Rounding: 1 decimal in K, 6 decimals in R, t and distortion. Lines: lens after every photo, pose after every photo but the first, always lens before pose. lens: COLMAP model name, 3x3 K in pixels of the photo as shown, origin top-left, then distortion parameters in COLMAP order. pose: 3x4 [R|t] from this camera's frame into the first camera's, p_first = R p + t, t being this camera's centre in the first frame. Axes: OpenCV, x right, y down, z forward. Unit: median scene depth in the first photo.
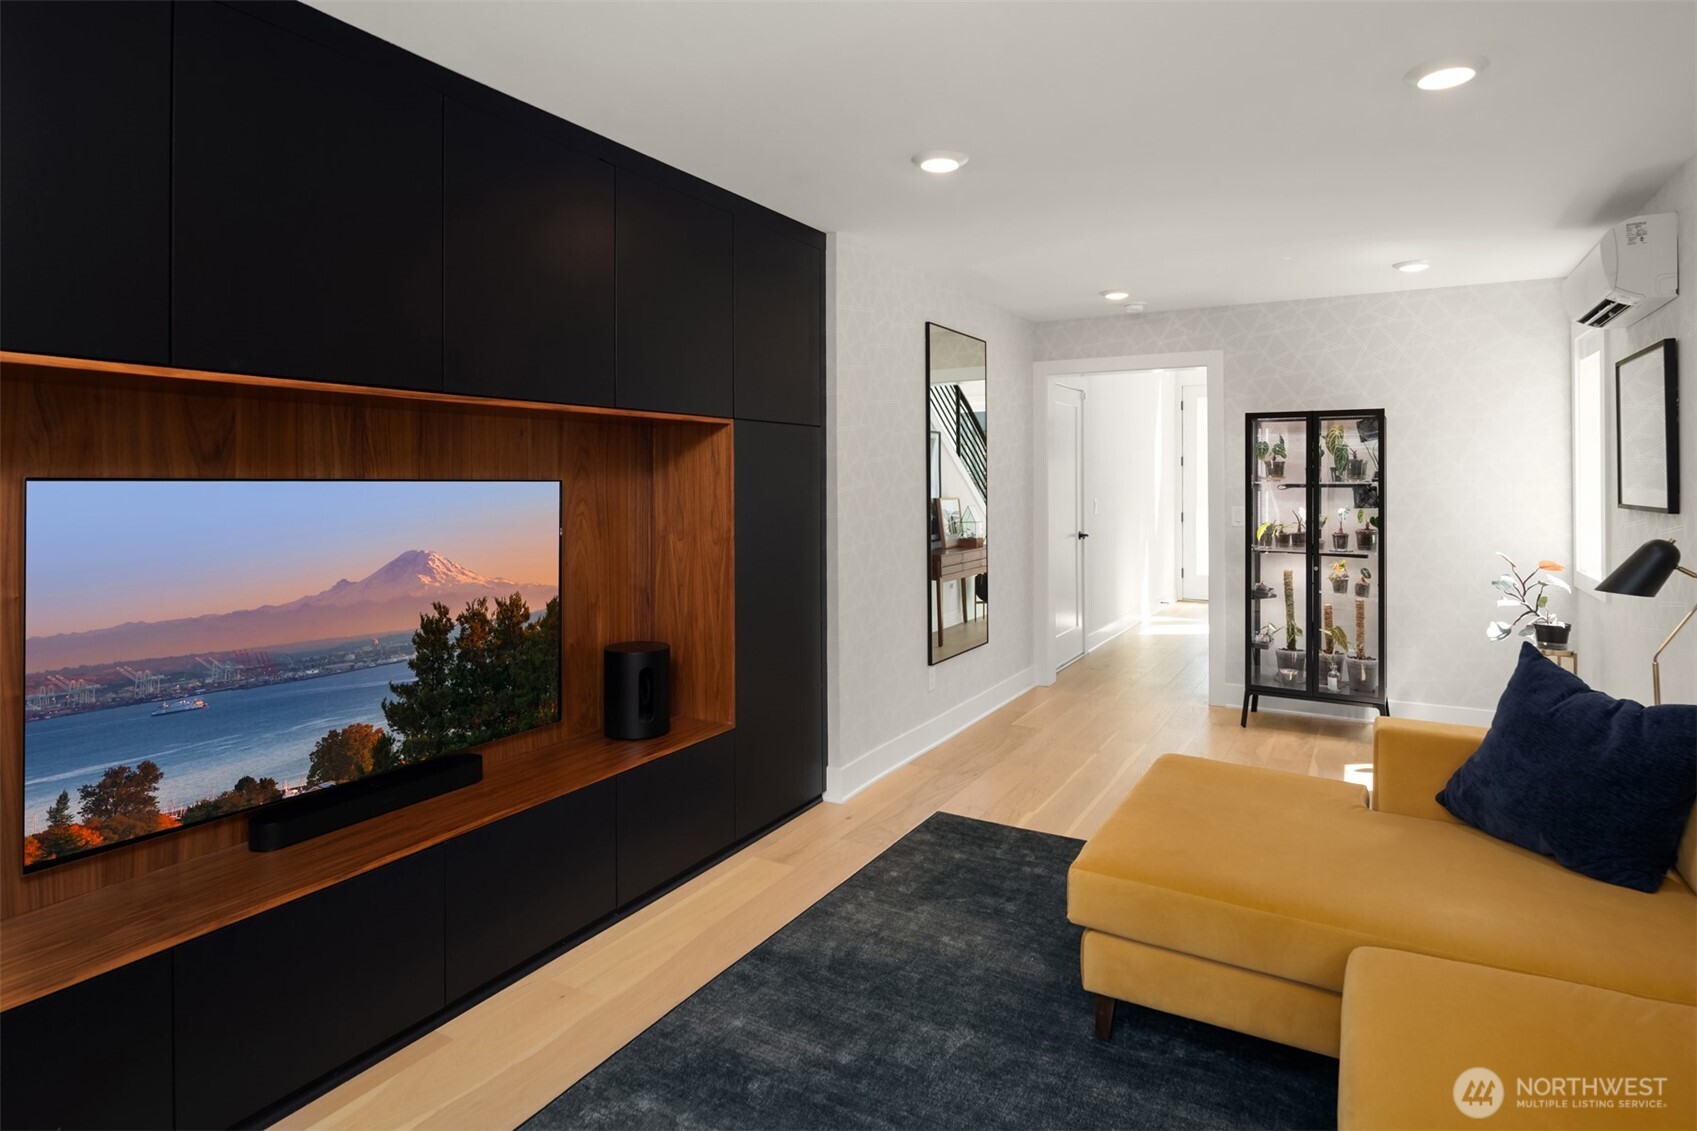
lens RADIAL K [[690.8, 0, 892.5], [0, 690.8, 497.9], [0, 0, 1]] dist [-0.016792, -0.000175]
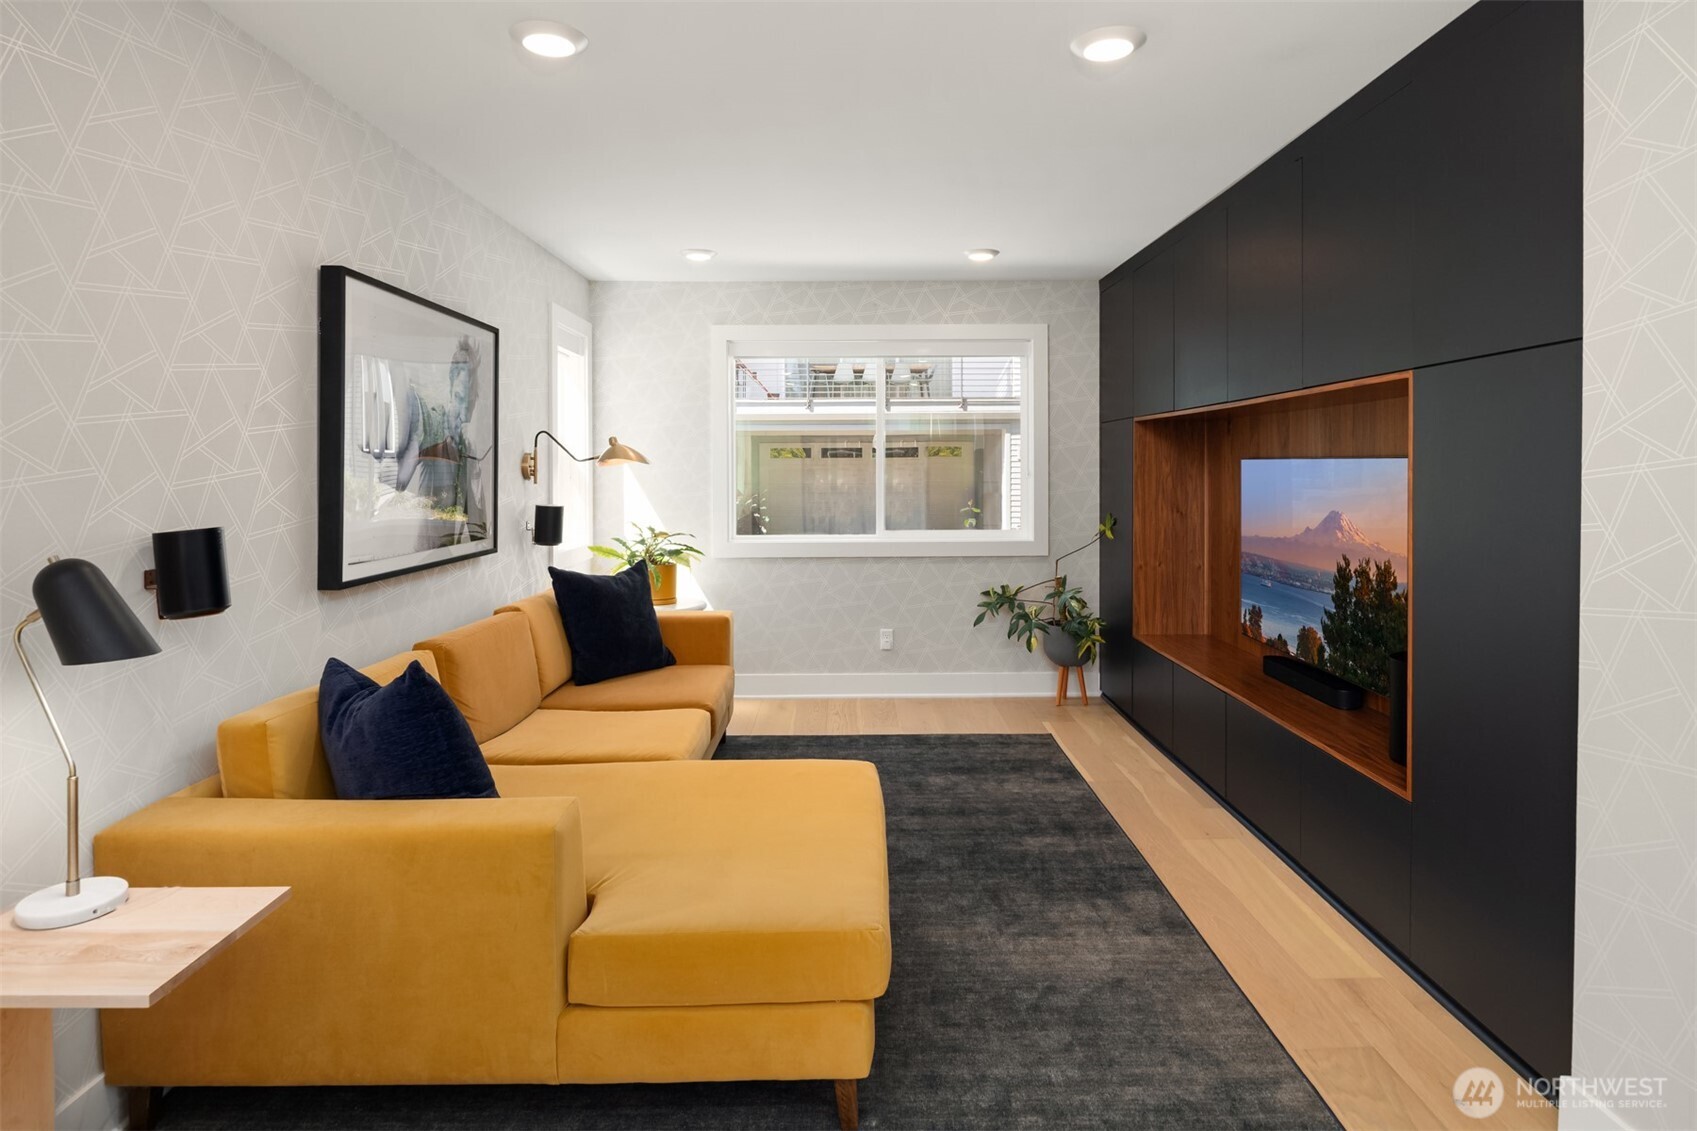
lens RADIAL K [[690.8, 0, 892.5], [0, 690.8, 497.9], [0, 0, 1]] dist [-0.016792, -0.000175]
pose [[-0.799375, 0.036930, -0.599697, 0.727234], [0.034322, 0.999286, 0.015787, 0.003228], [0.599852, -0.007963, -0.800072, 1.509412]]
